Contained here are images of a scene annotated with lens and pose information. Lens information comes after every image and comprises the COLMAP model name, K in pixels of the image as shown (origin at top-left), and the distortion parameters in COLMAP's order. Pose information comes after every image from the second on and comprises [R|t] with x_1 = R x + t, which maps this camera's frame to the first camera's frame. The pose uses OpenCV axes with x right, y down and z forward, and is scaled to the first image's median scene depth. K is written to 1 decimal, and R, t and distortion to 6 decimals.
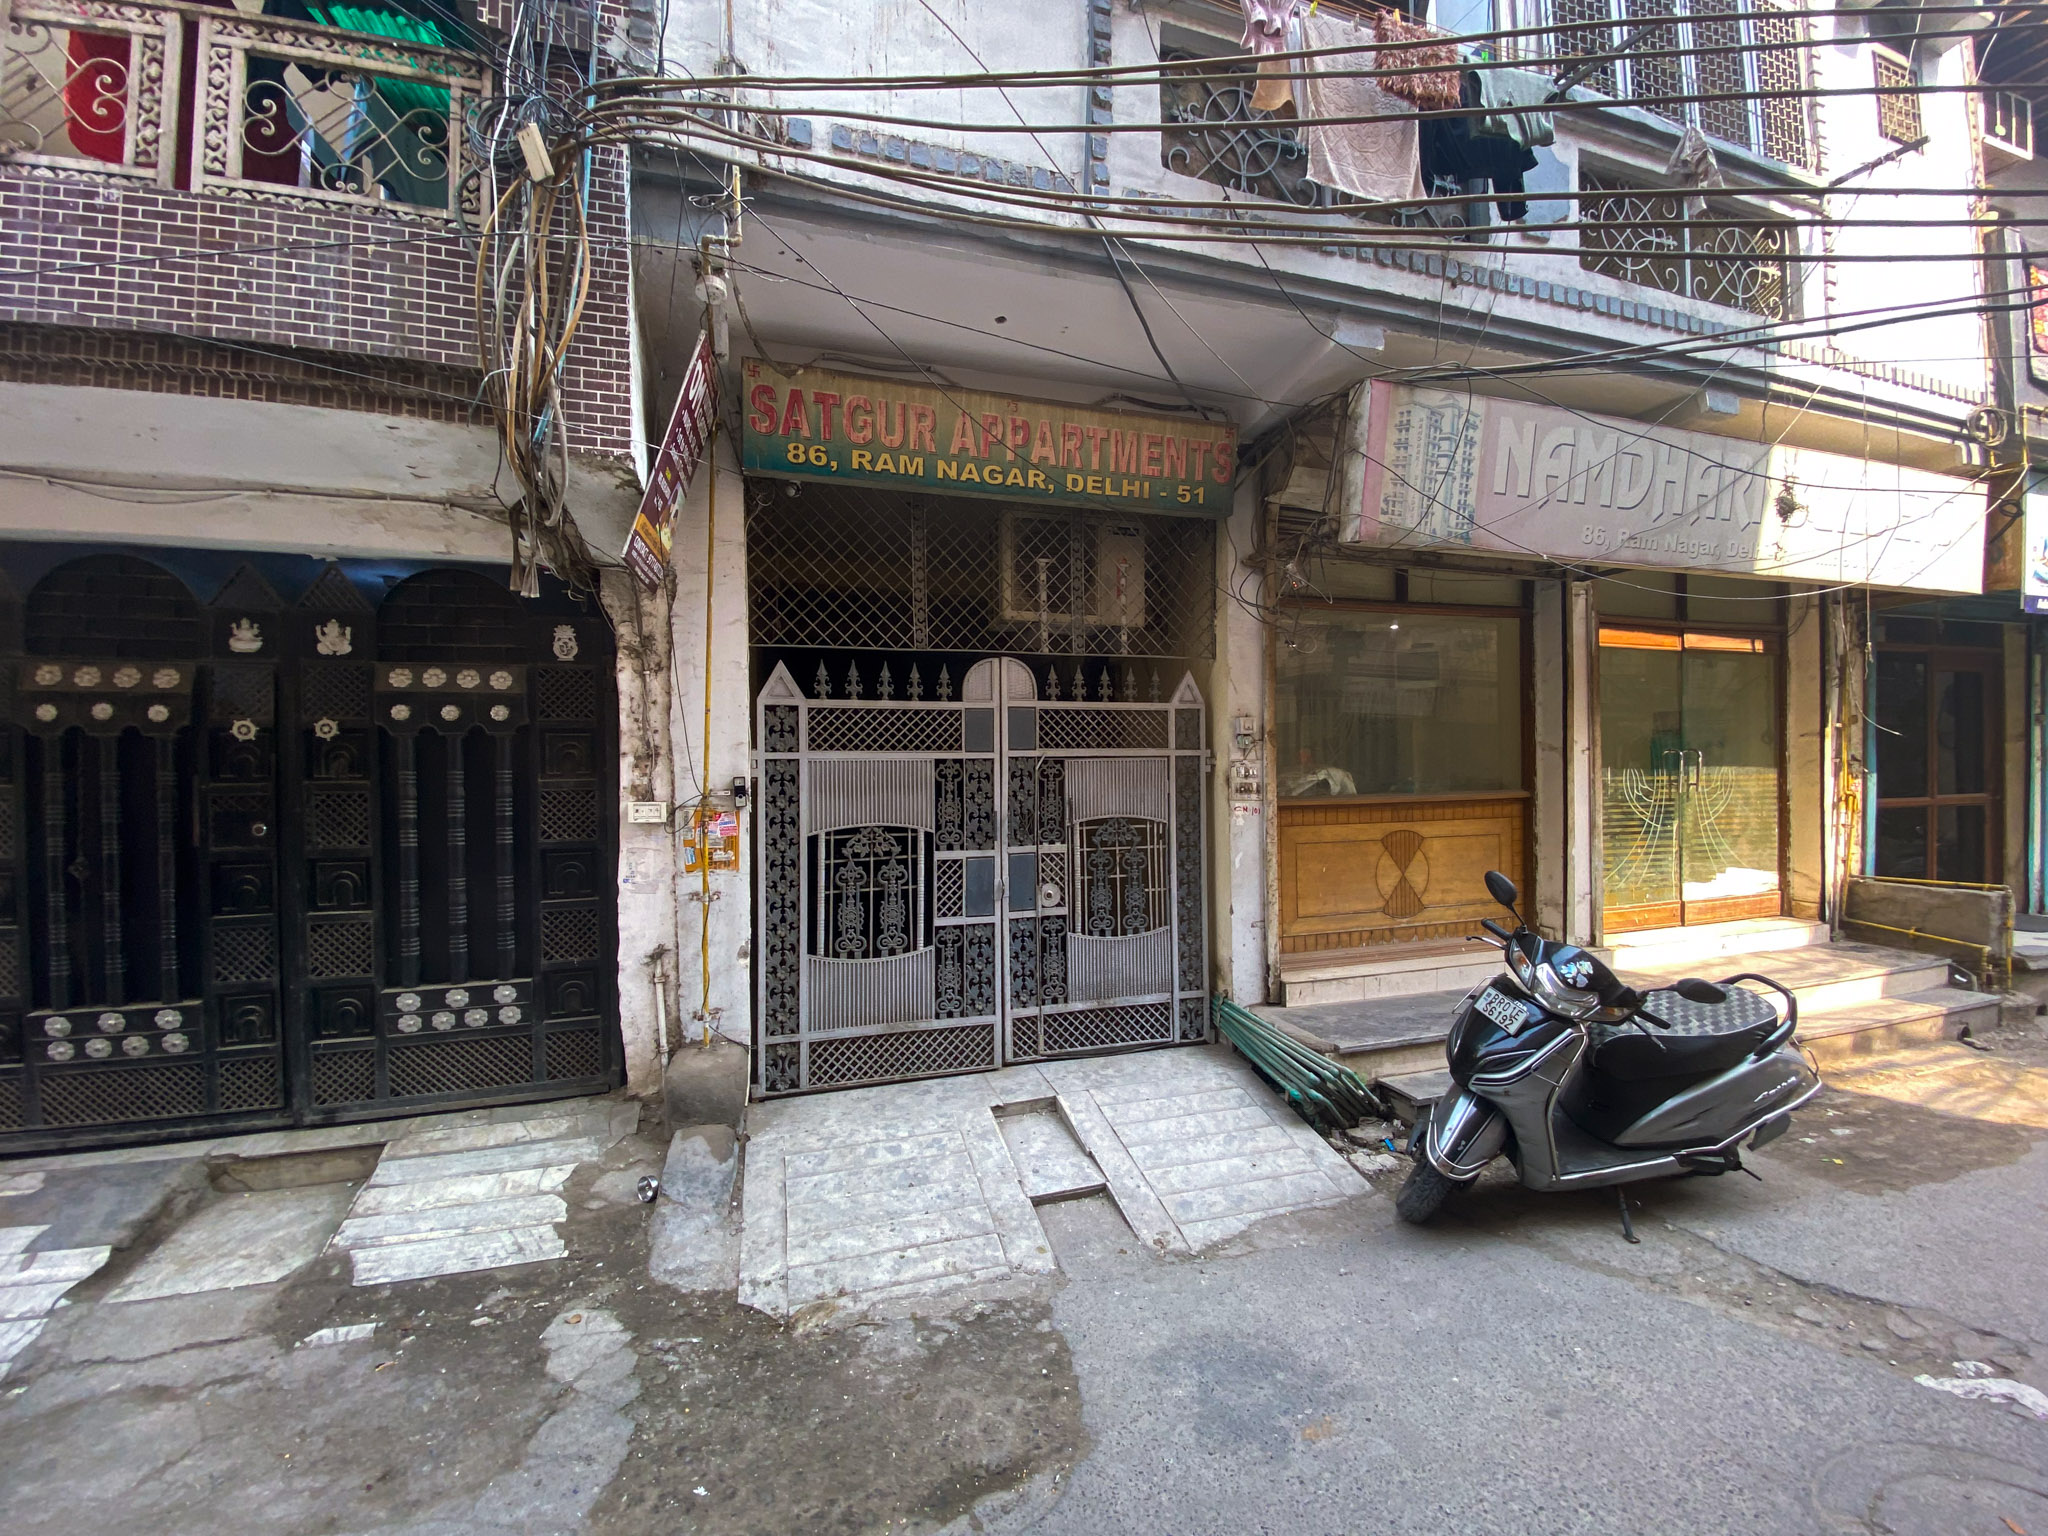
lens RADIAL K [[835.3, 0, 1013.4], [0, 835.3, 766.2], [0, 0, 1]] dist [0.003138, -0.013885]
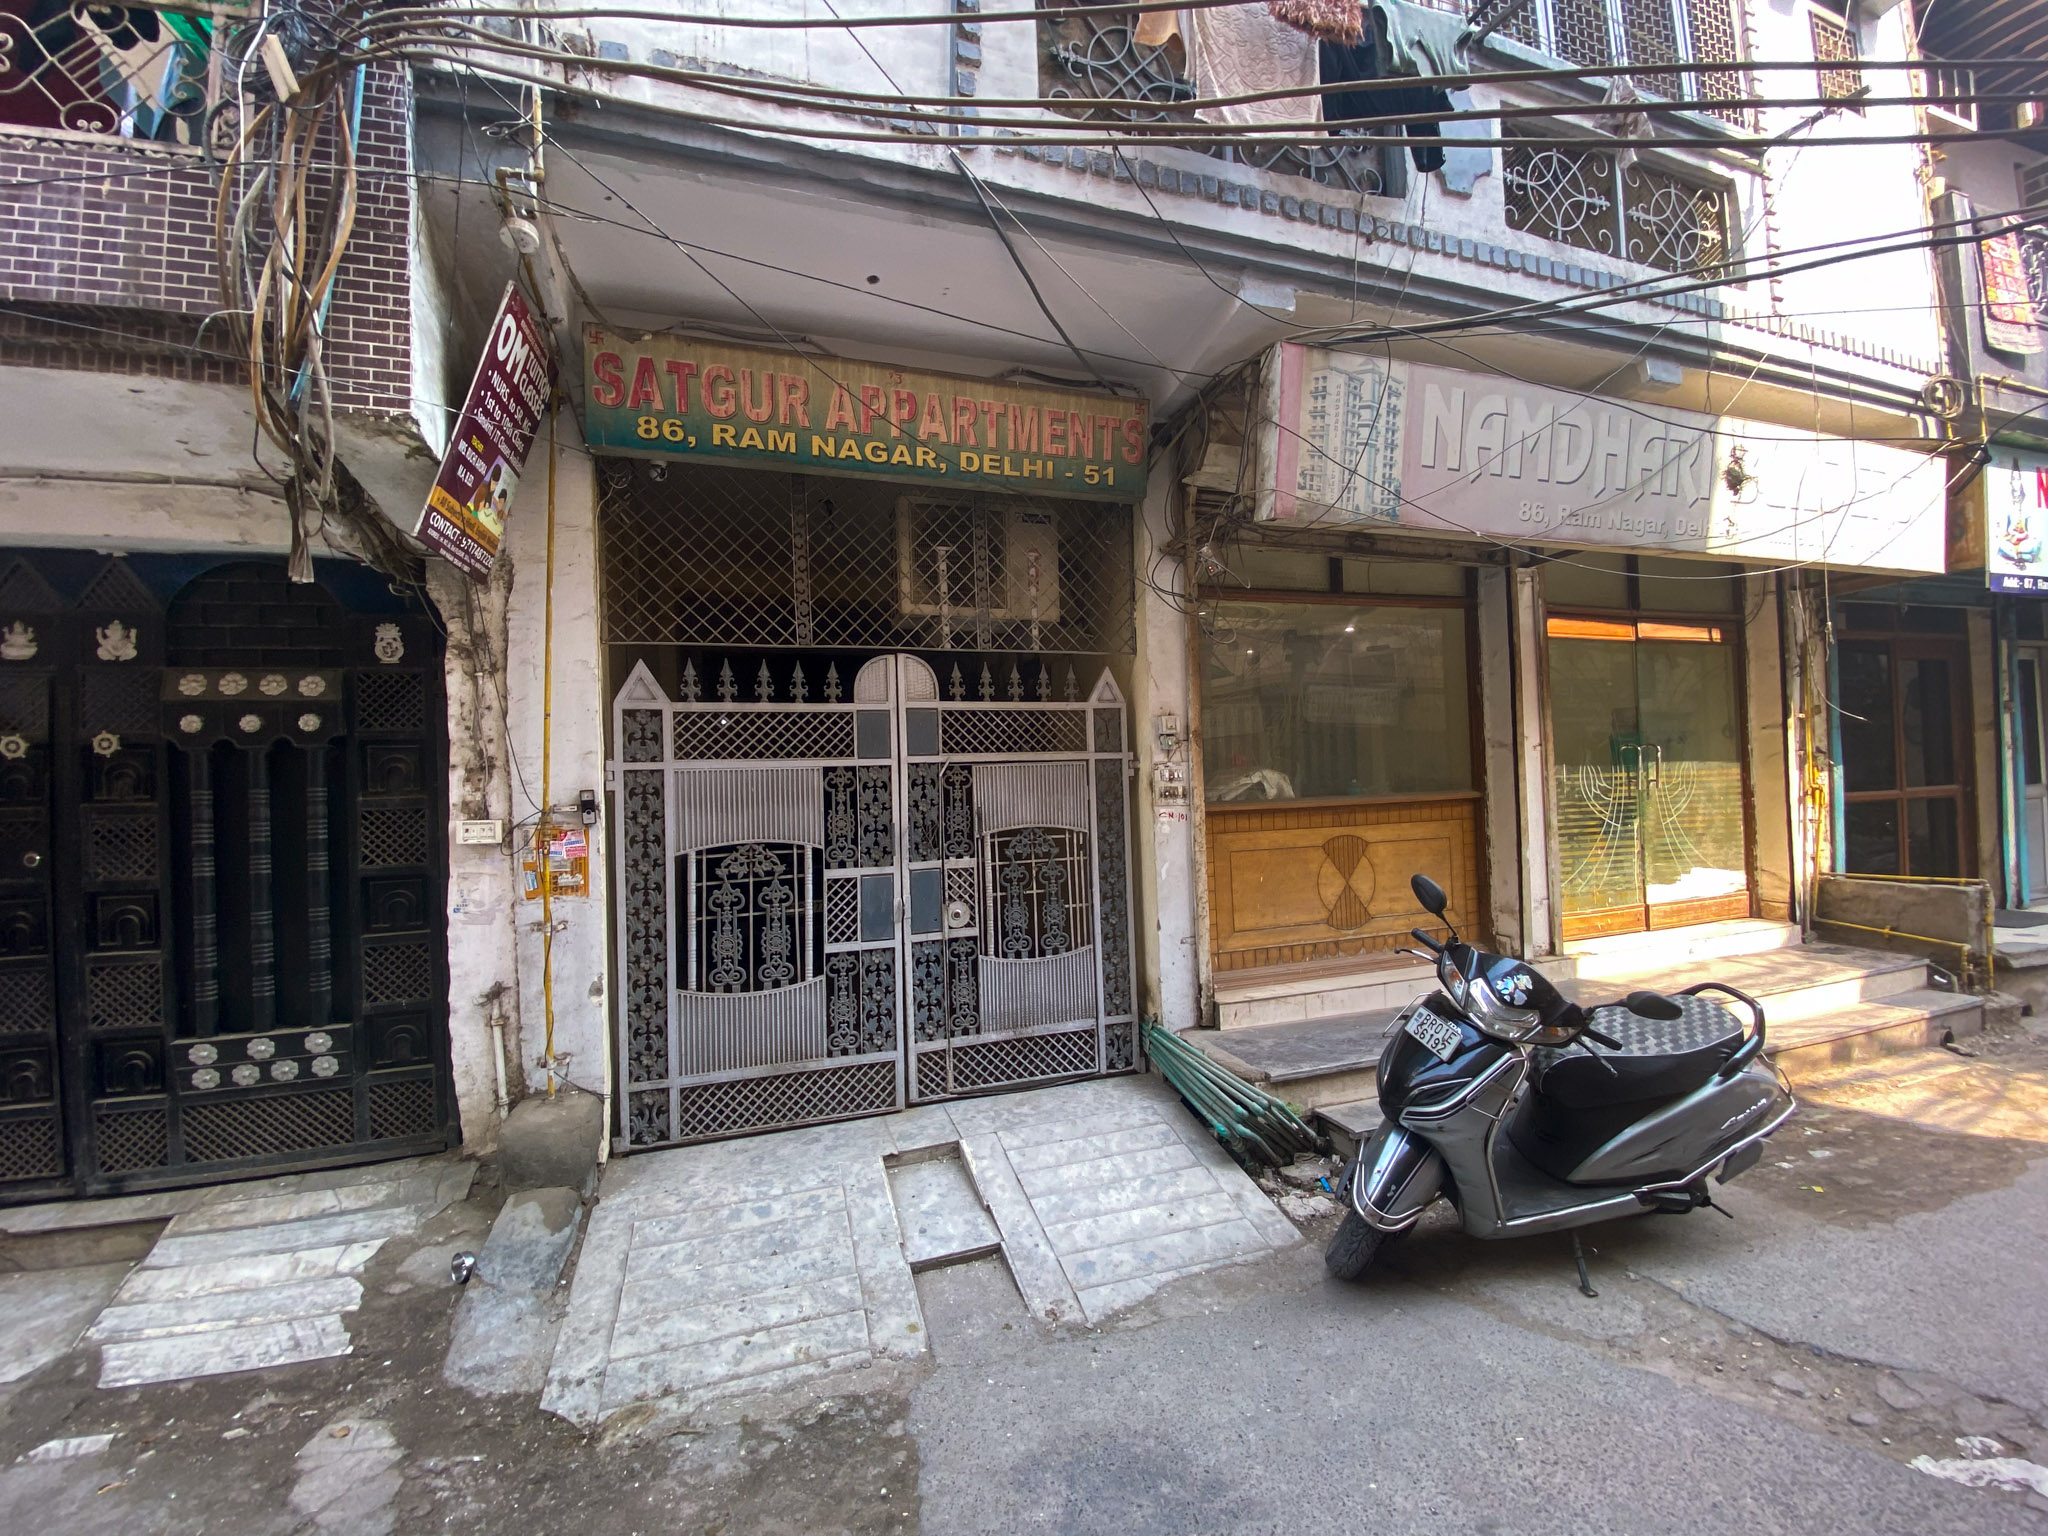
lens RADIAL K [[814.5, 0, 1042.4], [0, 814.5, 770.6], [0, 0, 1]] dist [0.001463, -0.012308]
pose [[0.999464, -0.021019, 0.025079, 0.133920], [0.021589, 0.999510, -0.022660, 0.022419], [-0.024590, 0.023190, 0.999429, 0.124286]]
